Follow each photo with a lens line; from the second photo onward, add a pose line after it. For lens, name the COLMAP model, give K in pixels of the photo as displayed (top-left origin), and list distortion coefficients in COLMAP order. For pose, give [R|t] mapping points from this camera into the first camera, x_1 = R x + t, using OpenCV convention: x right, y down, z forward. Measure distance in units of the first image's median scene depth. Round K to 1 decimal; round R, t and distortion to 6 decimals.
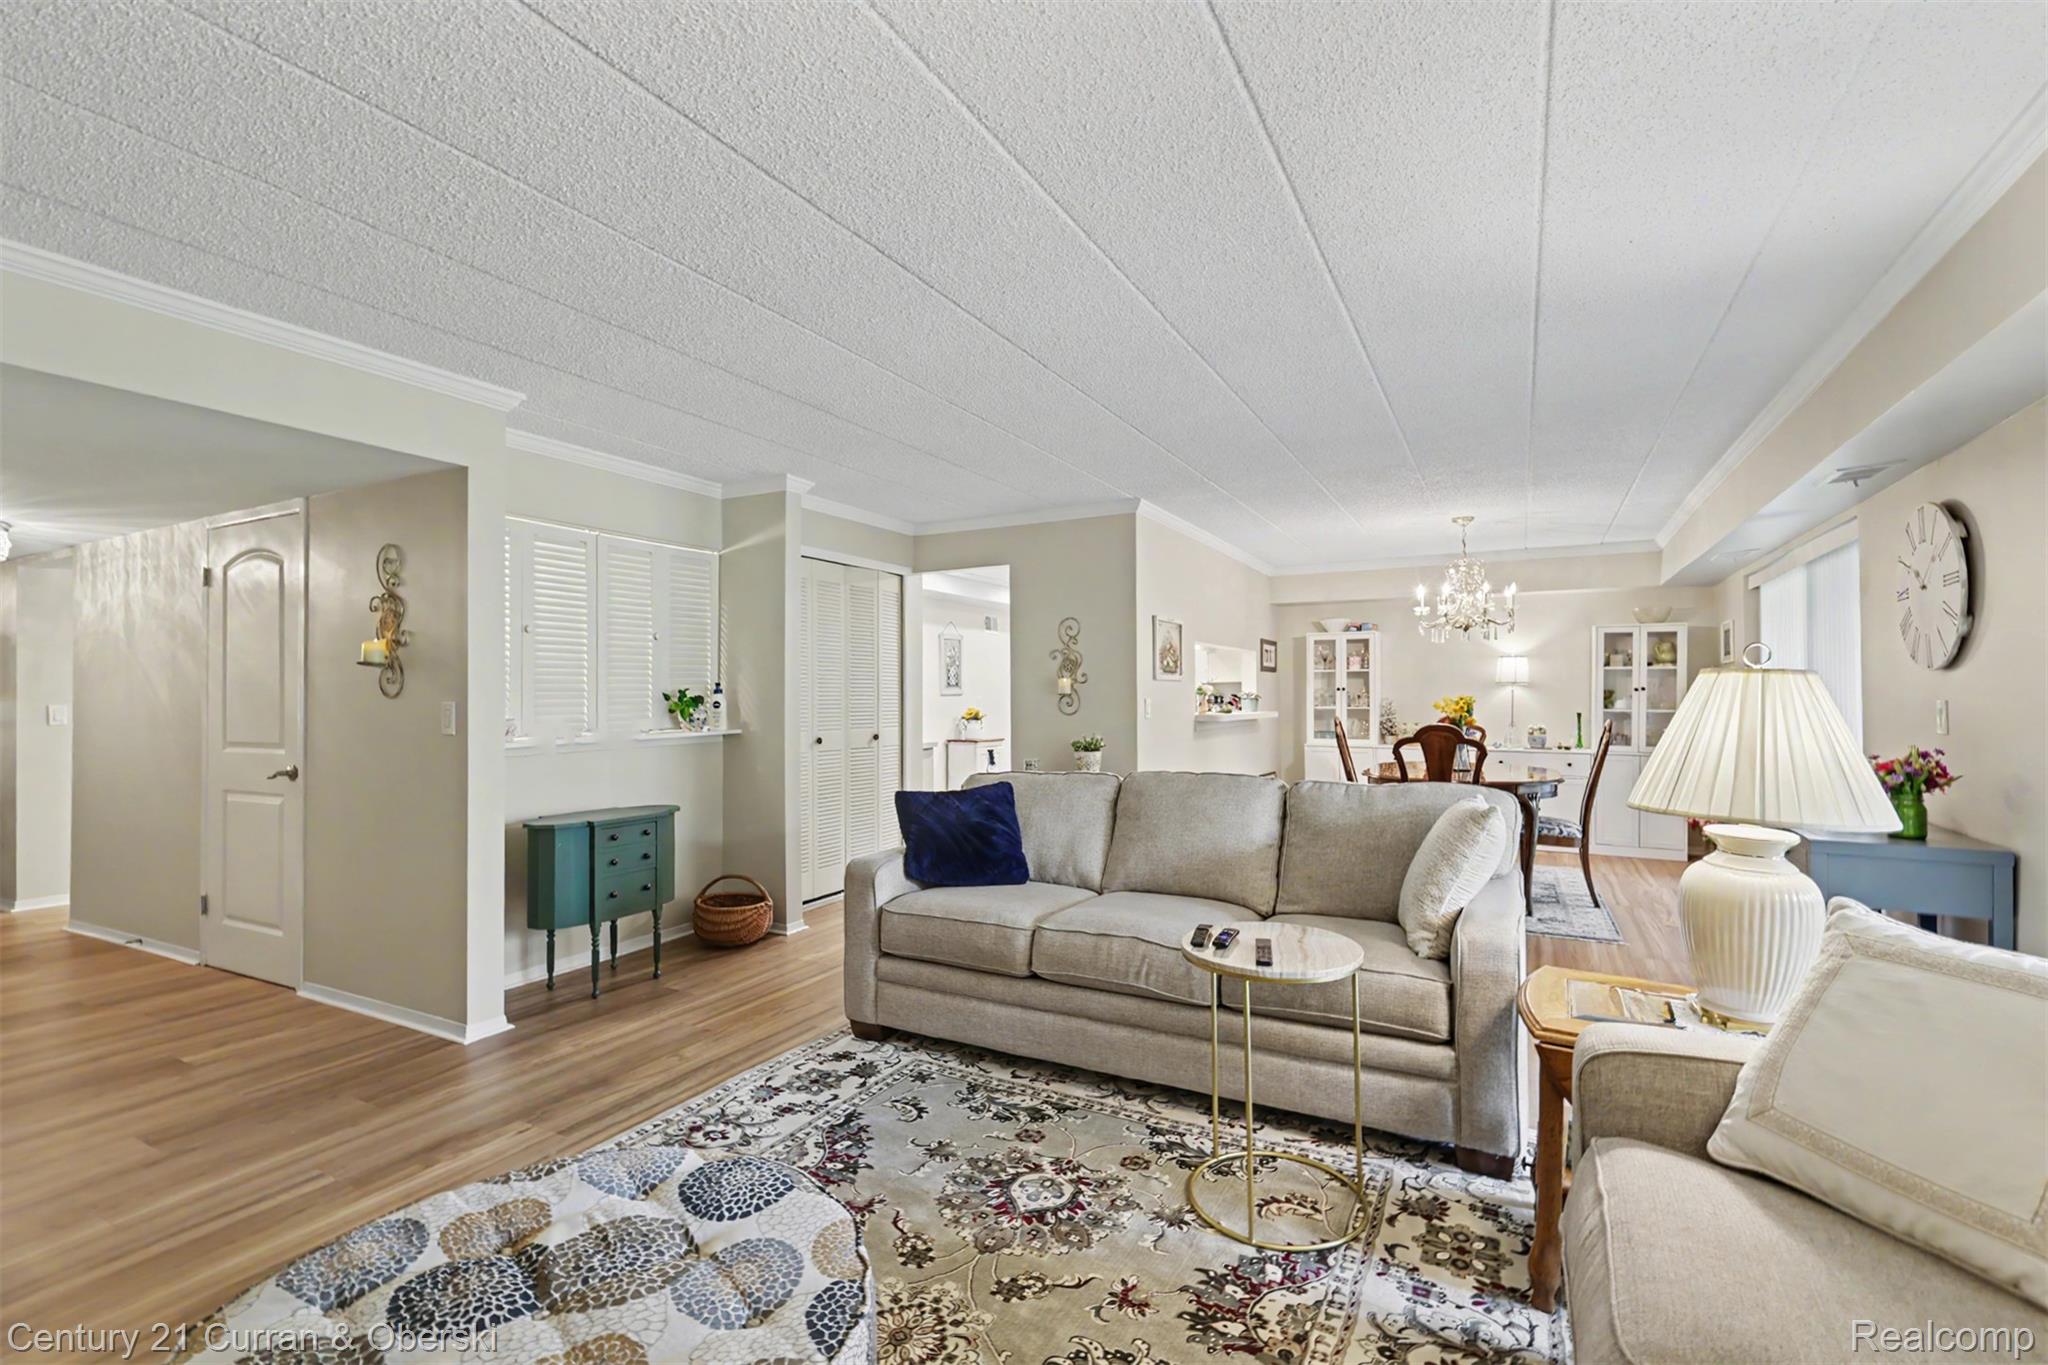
lens RADIAL K [[903.4, 0, 1028.7], [0, 903.4, 689.9], [0, 0, 1]] dist [0.003594, -0.000412]
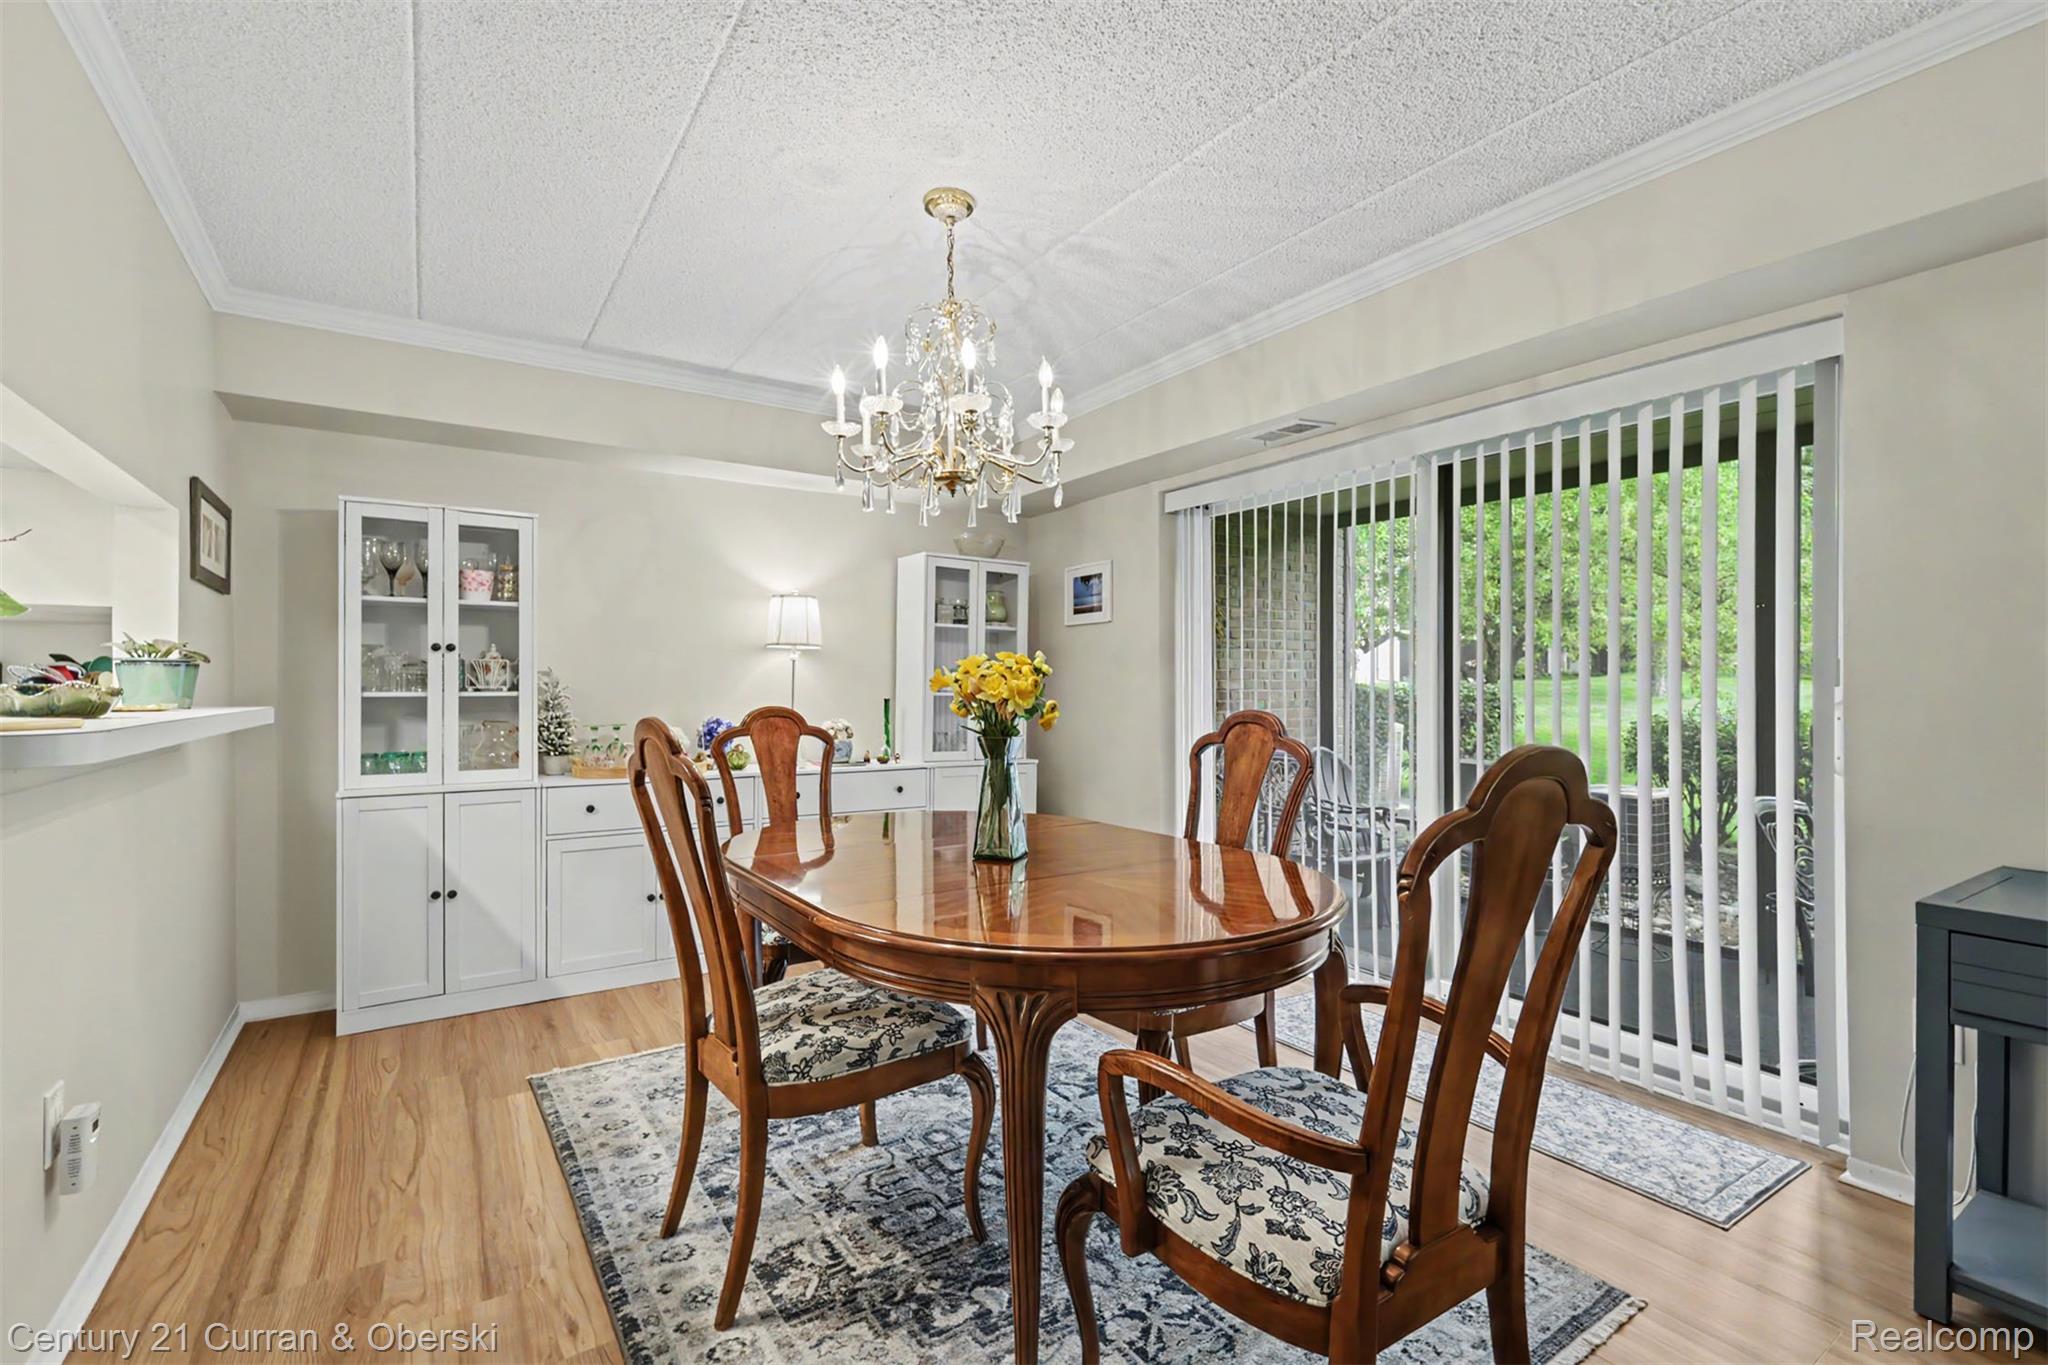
lens RADIAL K [[903.4, 0, 1027.9], [0, 903.4, 687.2], [0, 0, 1]] dist [0.003594, -0.000412]
pose [[0.467500, 0.000920, 0.883992, 0.190086], [-0.005695, 0.999982, 0.001971, 0.024265], [-0.883975, -0.005956, 0.467497, 0.988727]]
